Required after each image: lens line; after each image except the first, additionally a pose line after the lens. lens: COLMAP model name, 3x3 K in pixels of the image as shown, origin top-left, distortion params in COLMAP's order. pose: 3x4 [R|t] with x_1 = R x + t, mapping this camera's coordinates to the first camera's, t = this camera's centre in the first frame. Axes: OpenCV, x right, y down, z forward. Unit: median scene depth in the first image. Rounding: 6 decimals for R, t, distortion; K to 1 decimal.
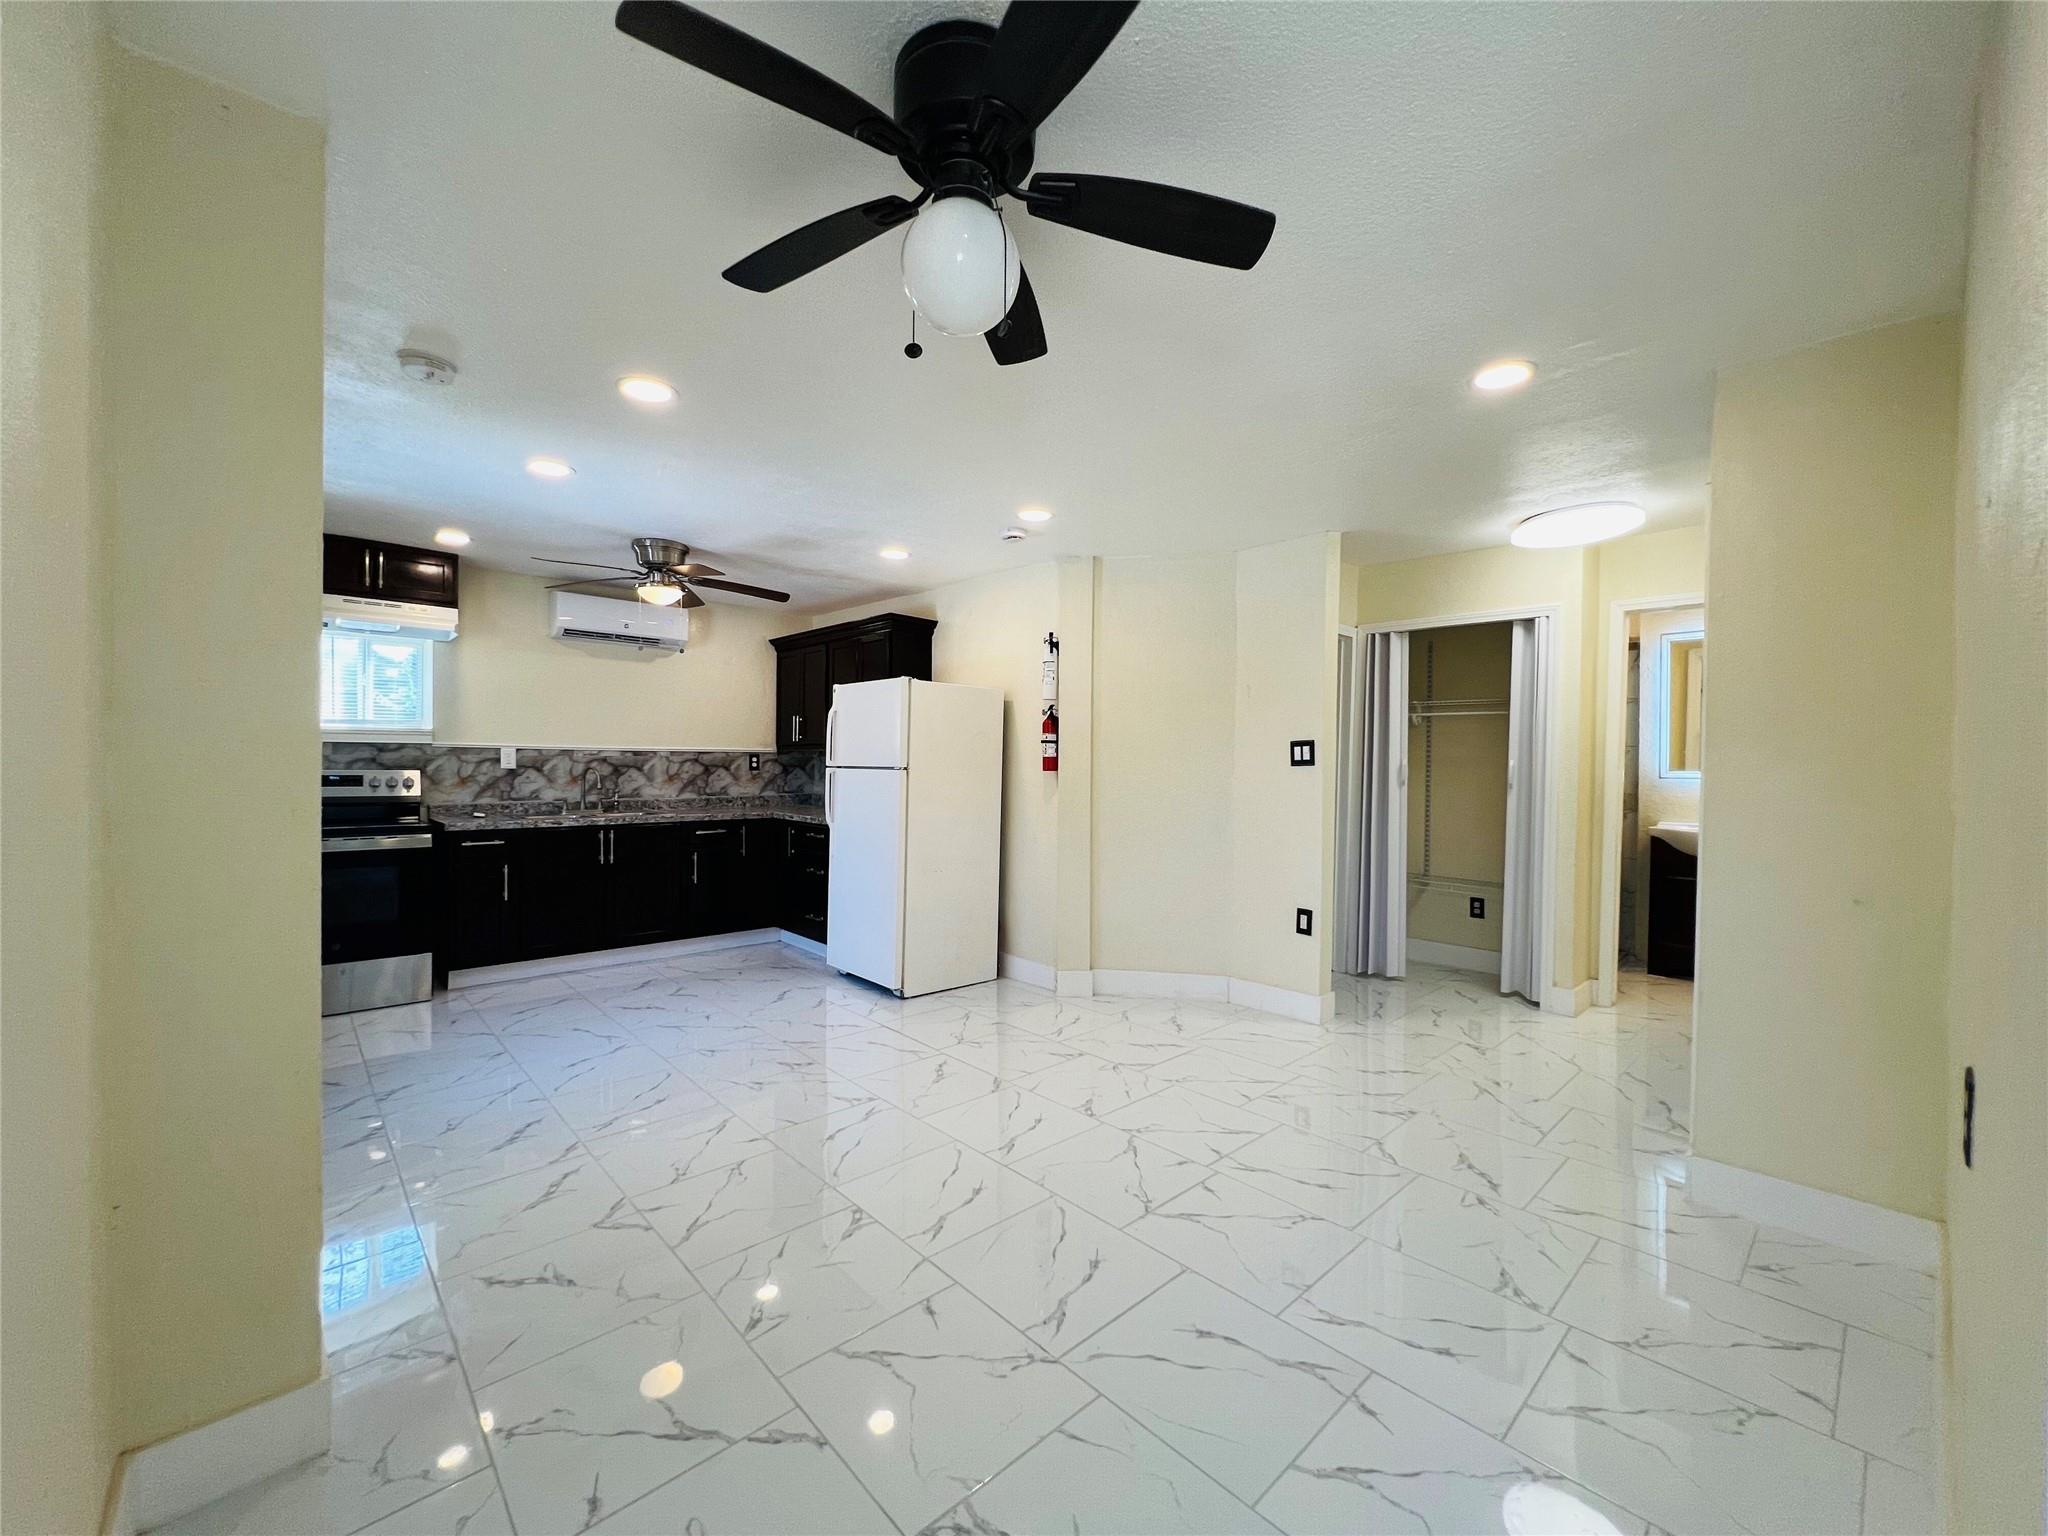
lens RADIAL K [[816.6, 0, 1024.0], [0, 816.6, 768.0], [0, 0, 1]] dist [-0.002229, 0.000045]
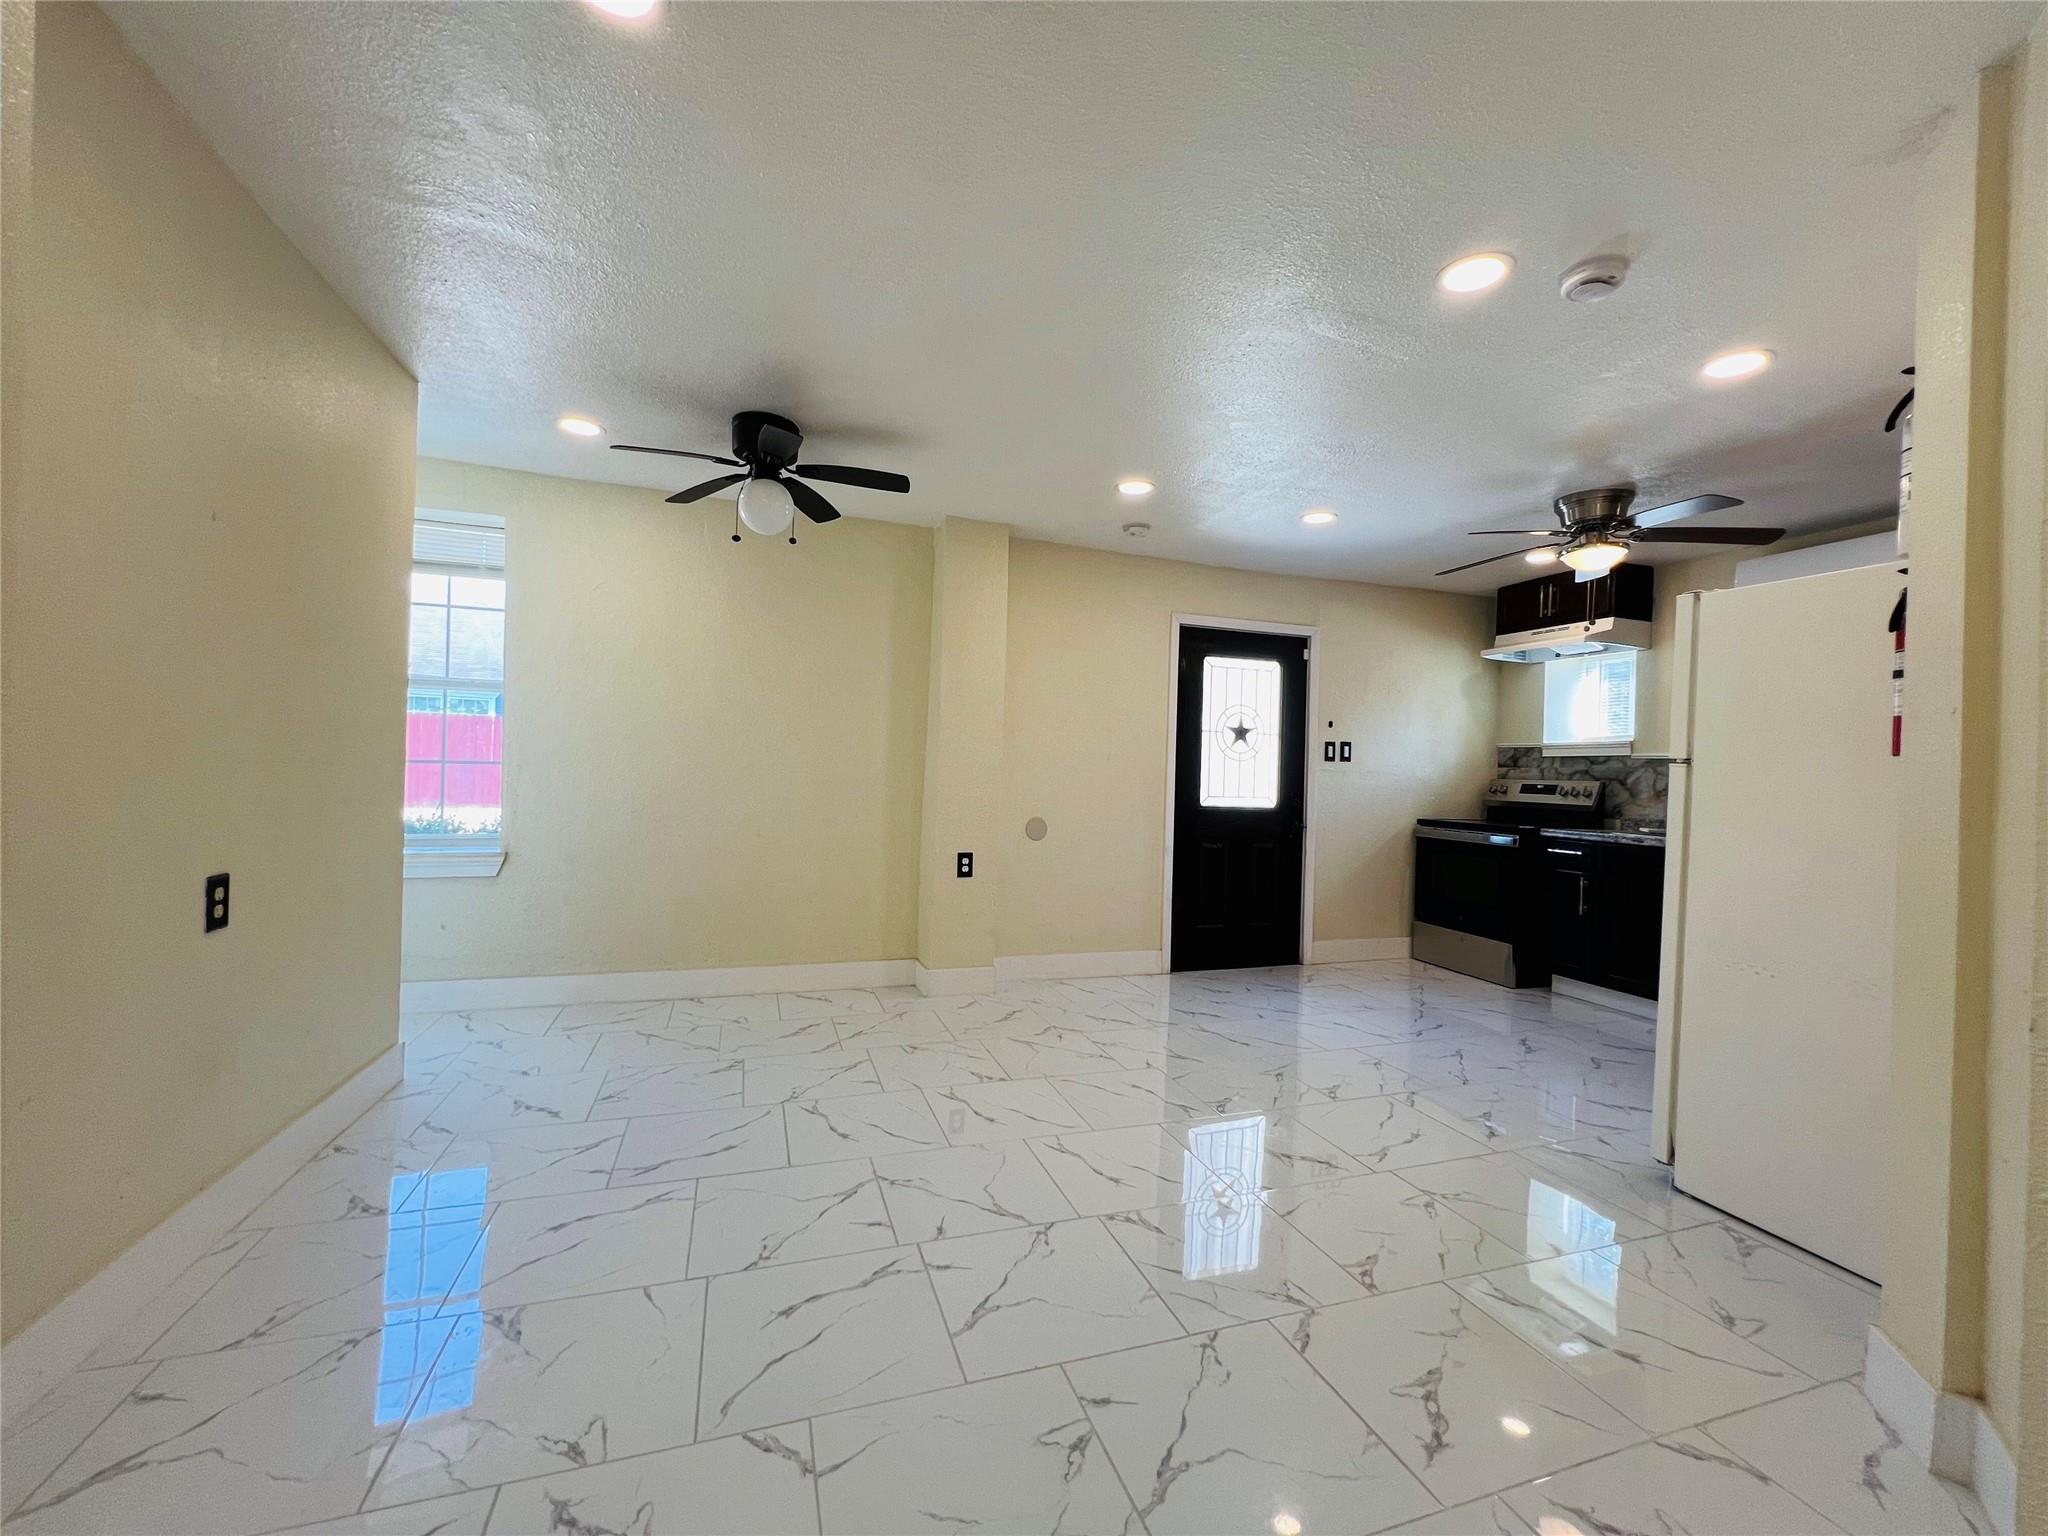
lens RADIAL K [[828.9, 0, 1024.0], [0, 828.9, 768.0], [0, 0, 1]] dist [-0.003169, -0.000060]
pose [[-0.409378, -0.028273, -0.911927, 0.460726], [-0.042627, 0.999021, -0.011838, 0.027034], [0.911368, 0.034026, -0.410183, 0.715068]]
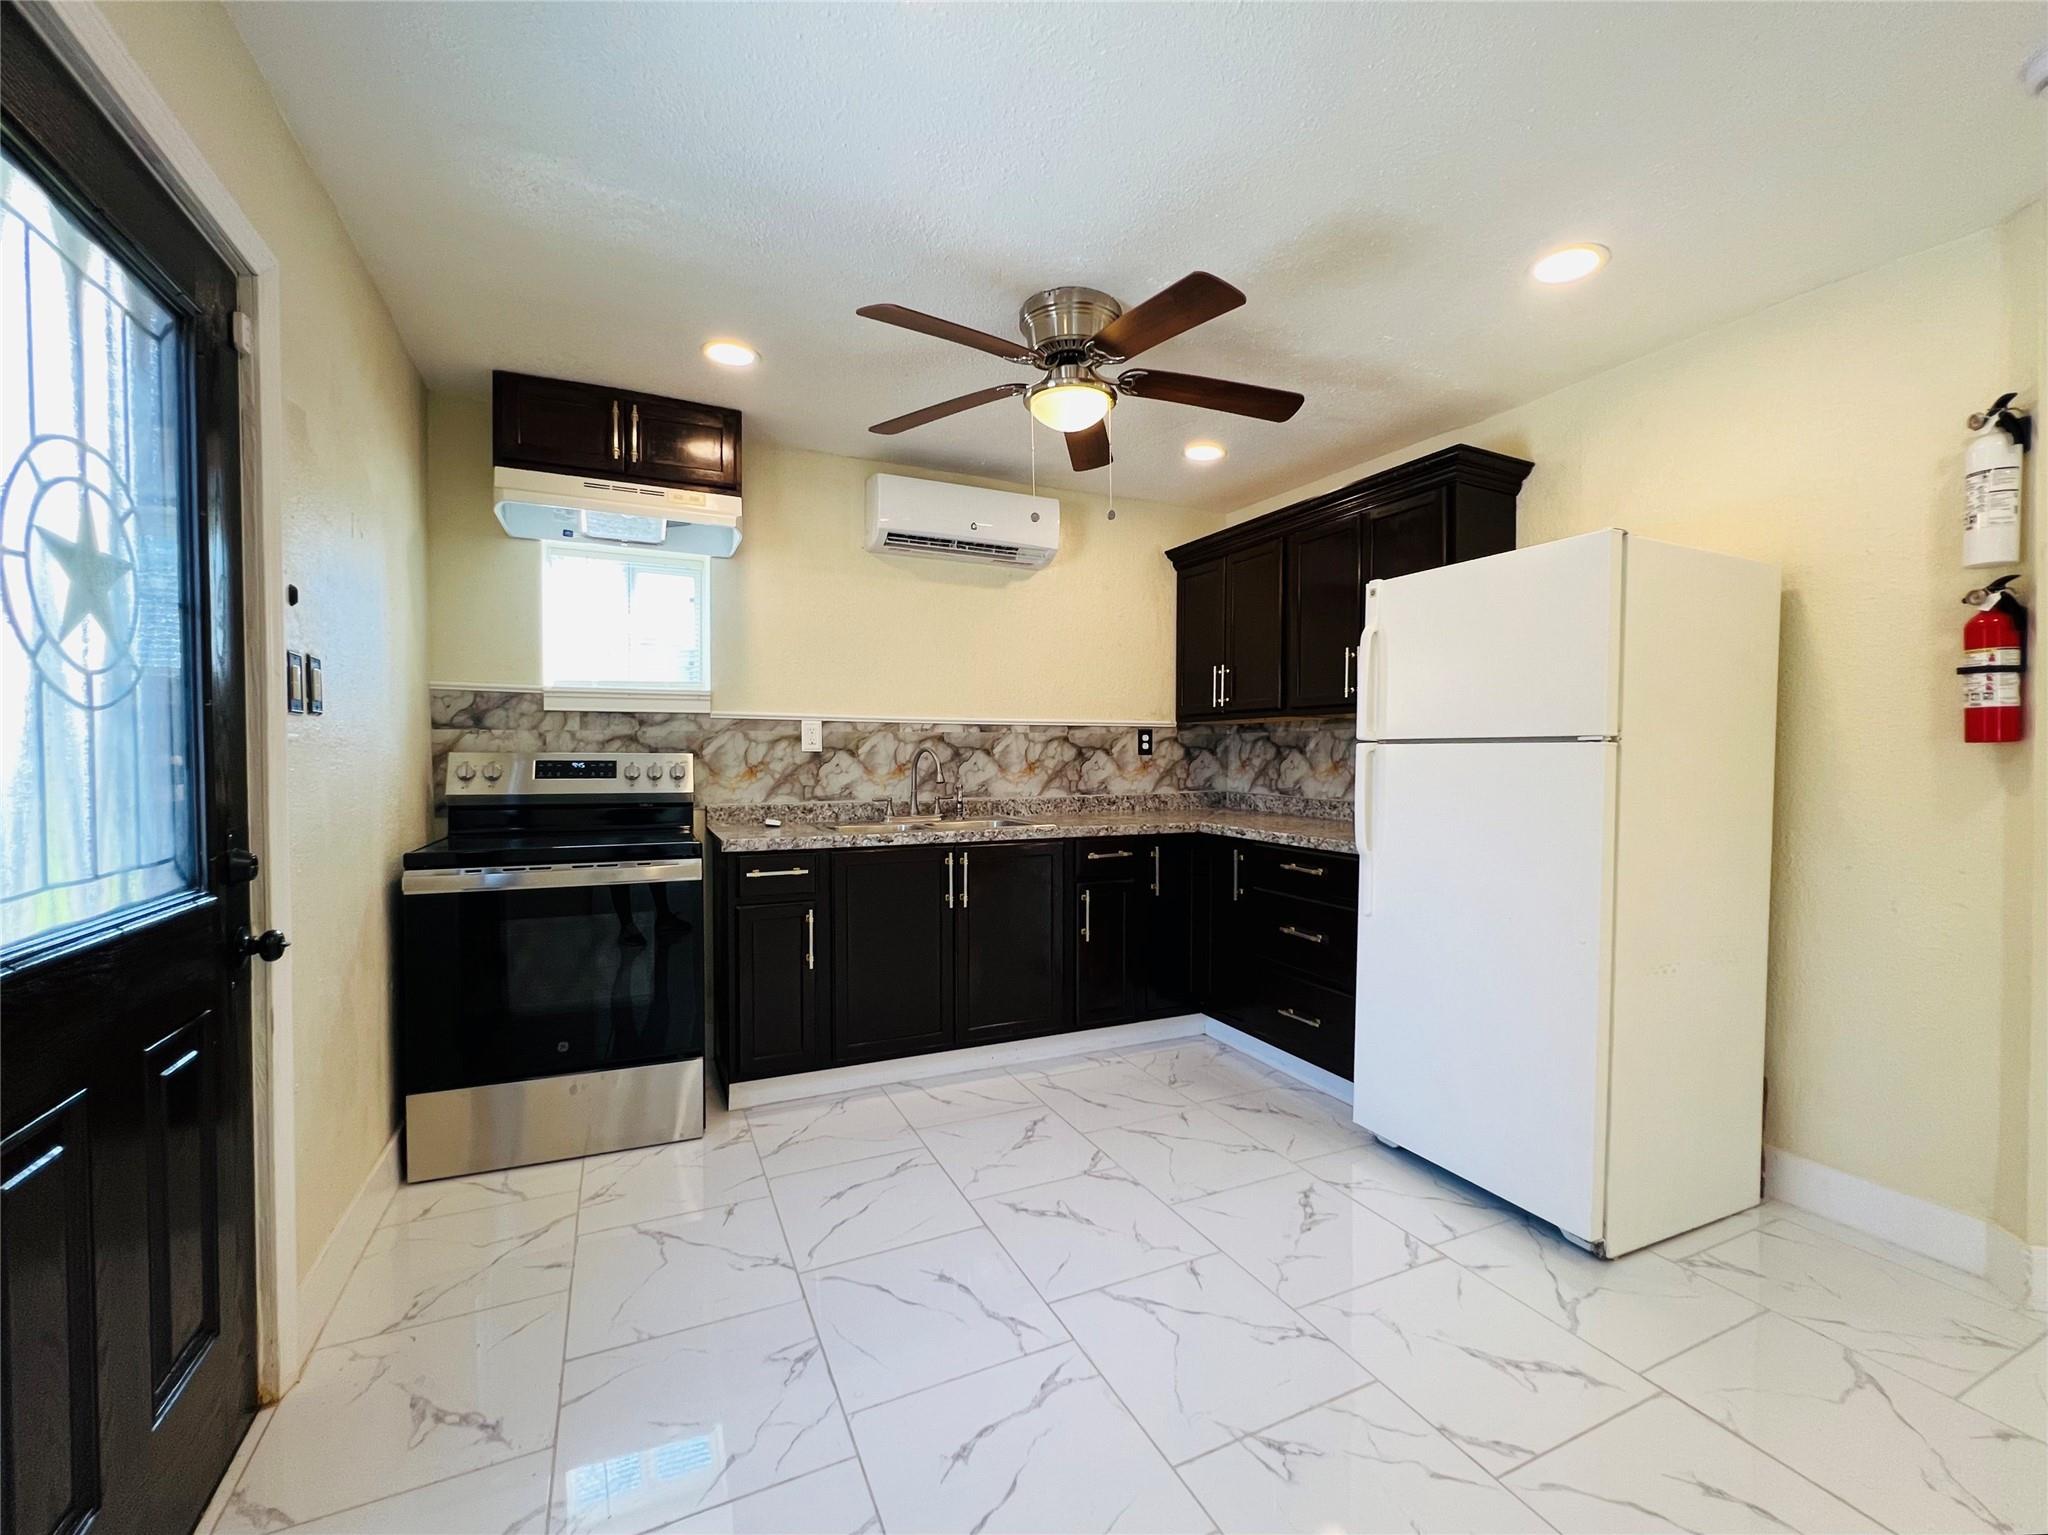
lens RADIAL K [[859.8, 0, 1024.0], [0, 859.8, 767.5], [0, 0, 1]] dist [-0.000813, -0.000041]
pose [[0.951320, -0.002361, -0.308195, -0.261904], [0.004294, 0.999975, 0.005593, 0.010622], [0.308175, -0.006644, 0.951307, 0.402942]]
